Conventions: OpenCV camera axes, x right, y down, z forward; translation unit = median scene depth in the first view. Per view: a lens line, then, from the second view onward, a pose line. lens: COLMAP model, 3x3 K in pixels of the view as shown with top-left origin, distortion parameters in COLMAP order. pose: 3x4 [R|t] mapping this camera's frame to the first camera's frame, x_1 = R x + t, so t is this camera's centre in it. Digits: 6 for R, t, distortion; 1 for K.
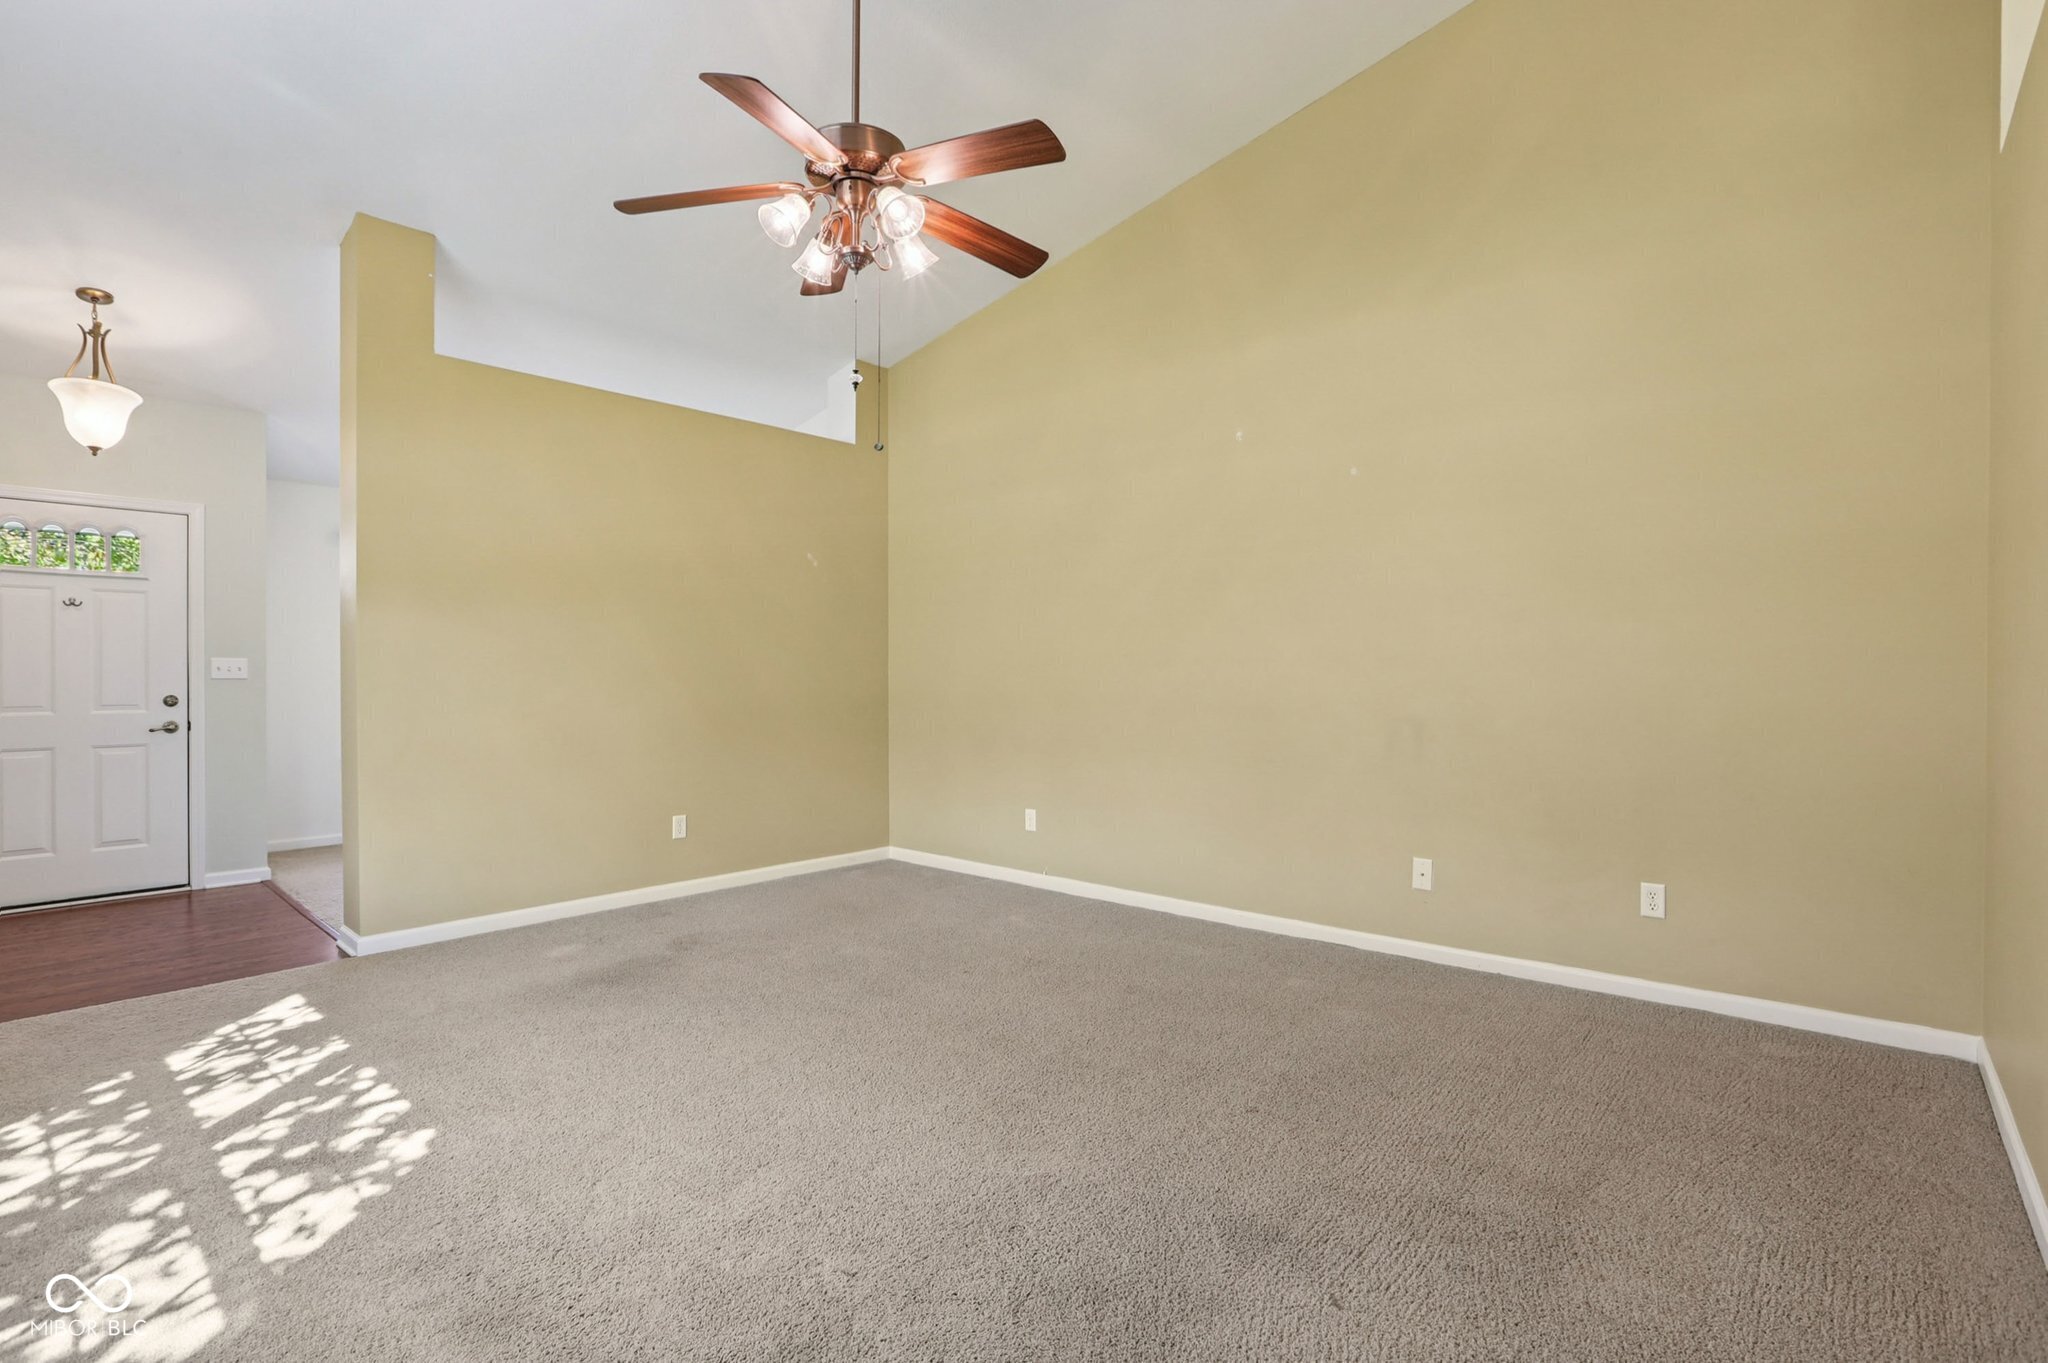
lens RADIAL K [[957.4, 0, 1033.2], [0, 957.4, 671.8], [0, 0, 1]] dist [-0.002870, 0.001641]
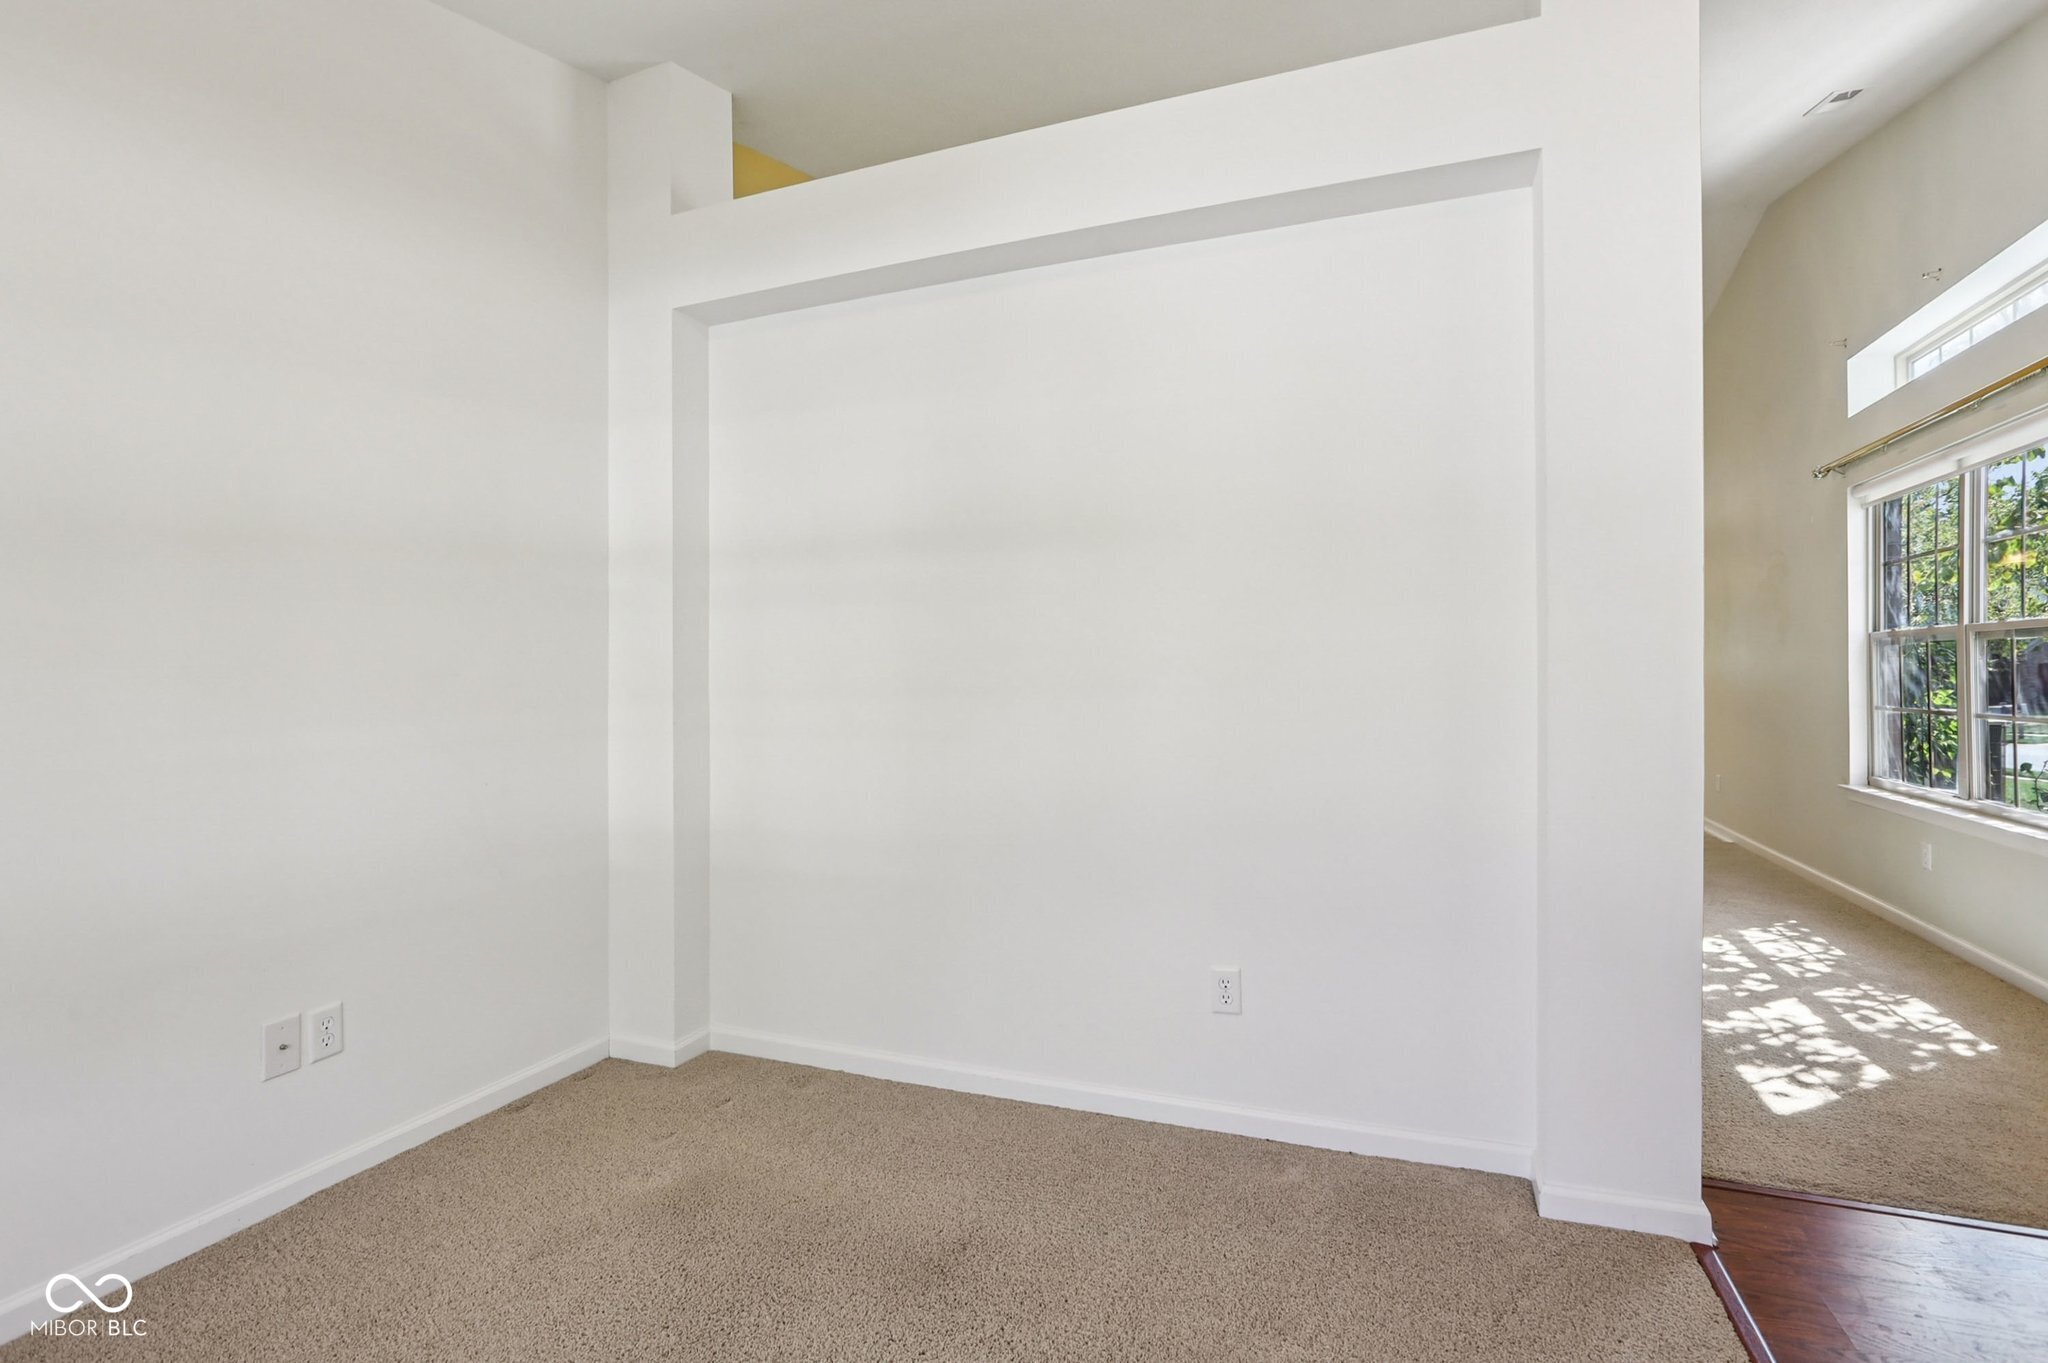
lens RADIAL K [[957.4, 0, 1033.2], [0, 957.4, 671.8], [0, 0, 1]] dist [-0.002870, 0.001641]
pose [[-0.348964, 0.002483, 0.937133, -1.702000], [0.002459, 0.999995, -0.001734, 0.016628], [-0.937133, 0.001699, -0.348969, 2.422687]]
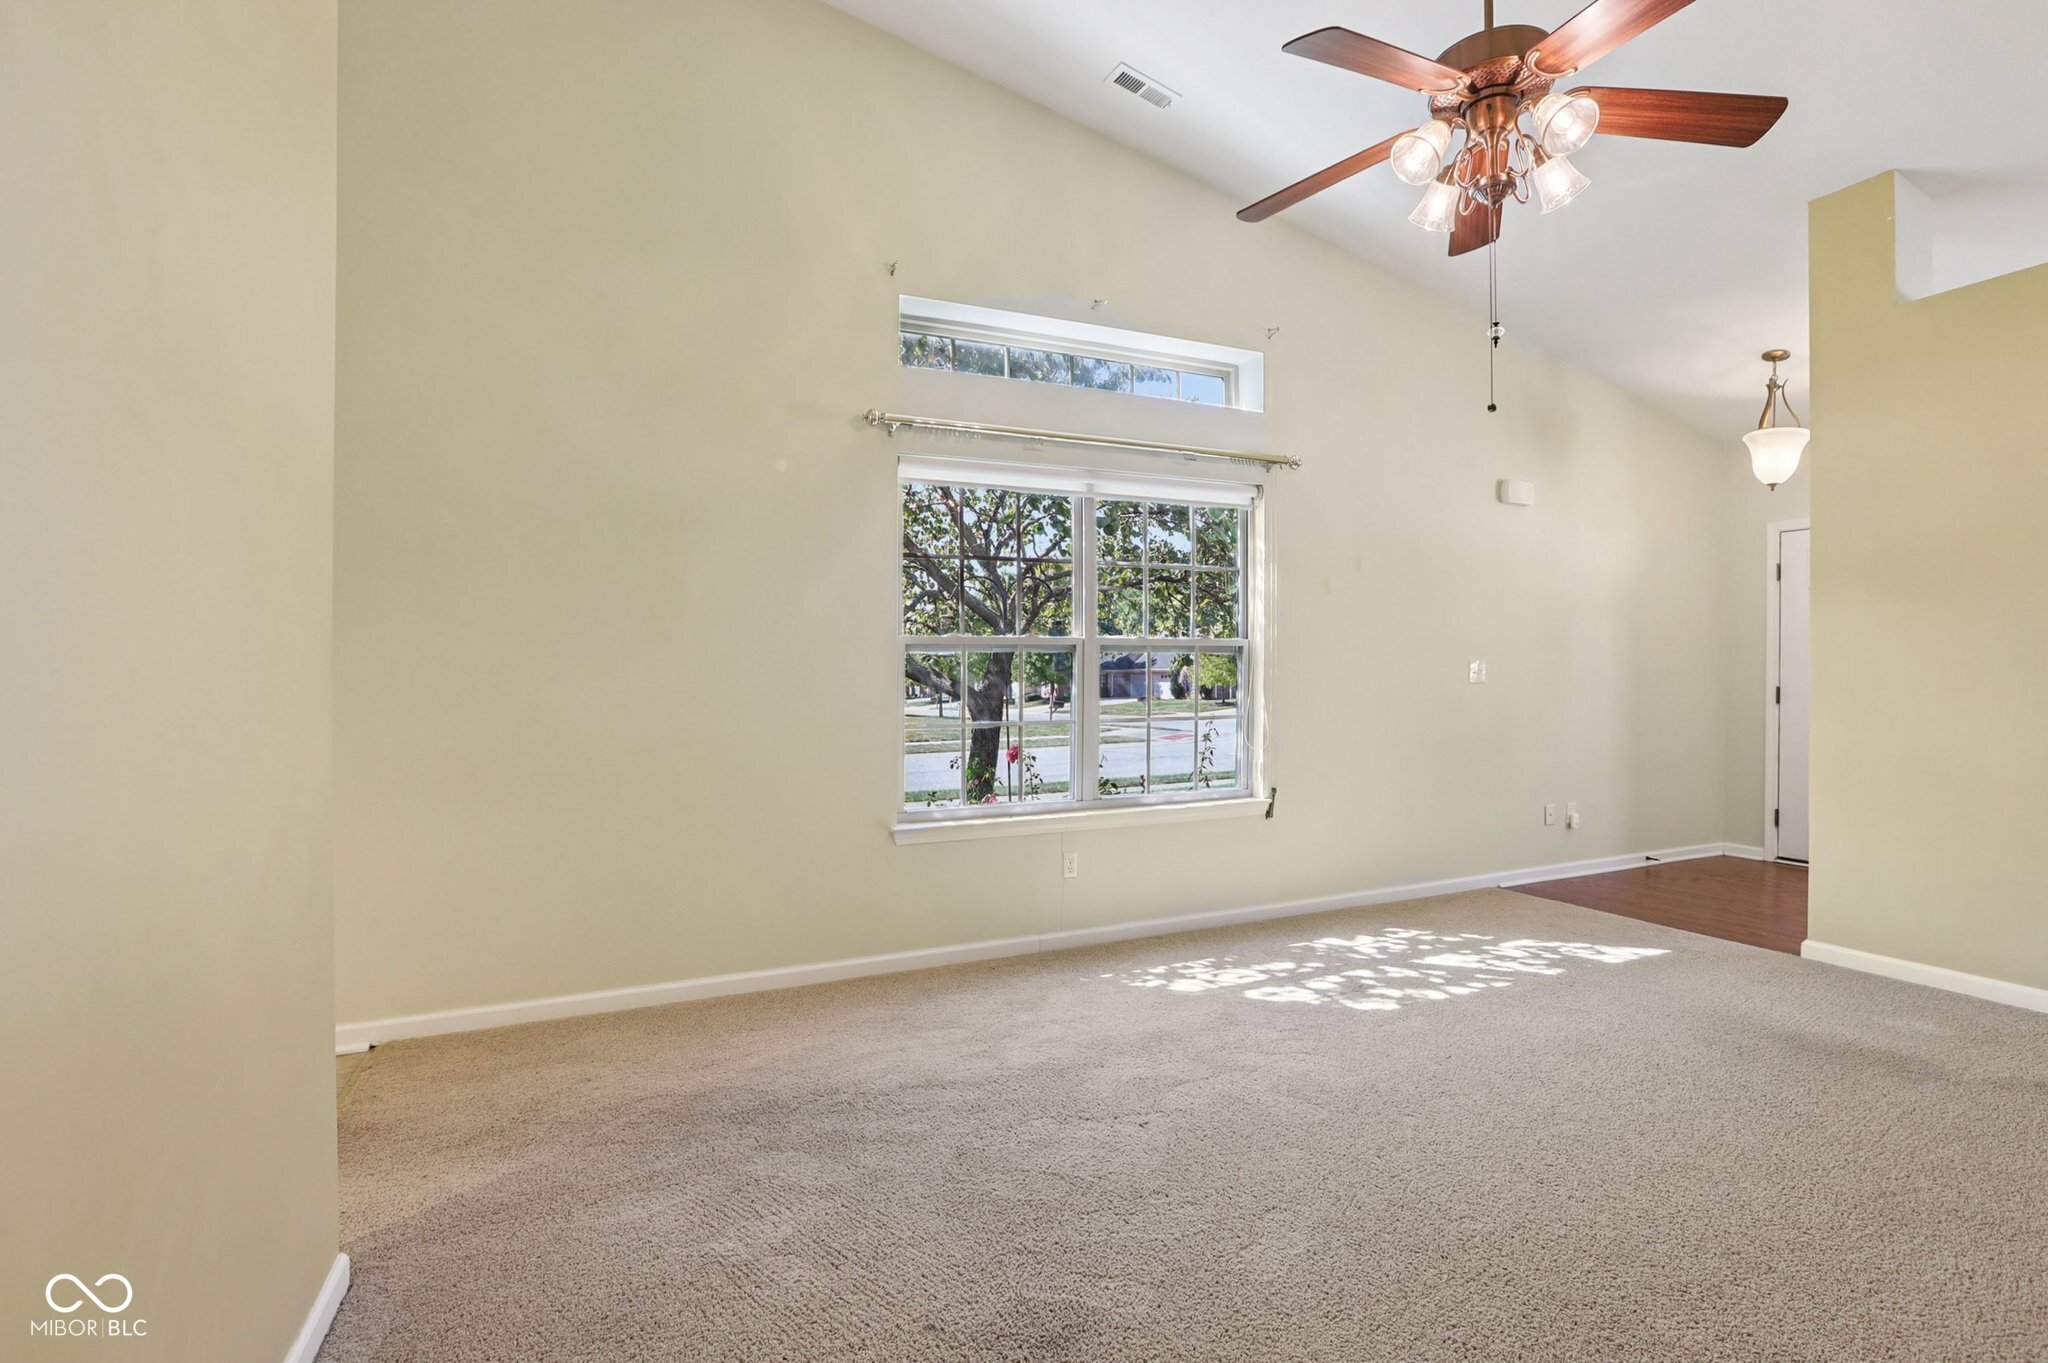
lens RADIAL K [[957.4, 0, 1033.2], [0, 957.4, 671.8], [0, 0, 1]] dist [-0.002870, 0.001641]
pose [[-0.378916, 0.004503, -0.925420, 0.820155], [0.007105, 0.999973, 0.001957, -0.010879], [0.925404, -0.005833, -0.378938, 1.010550]]
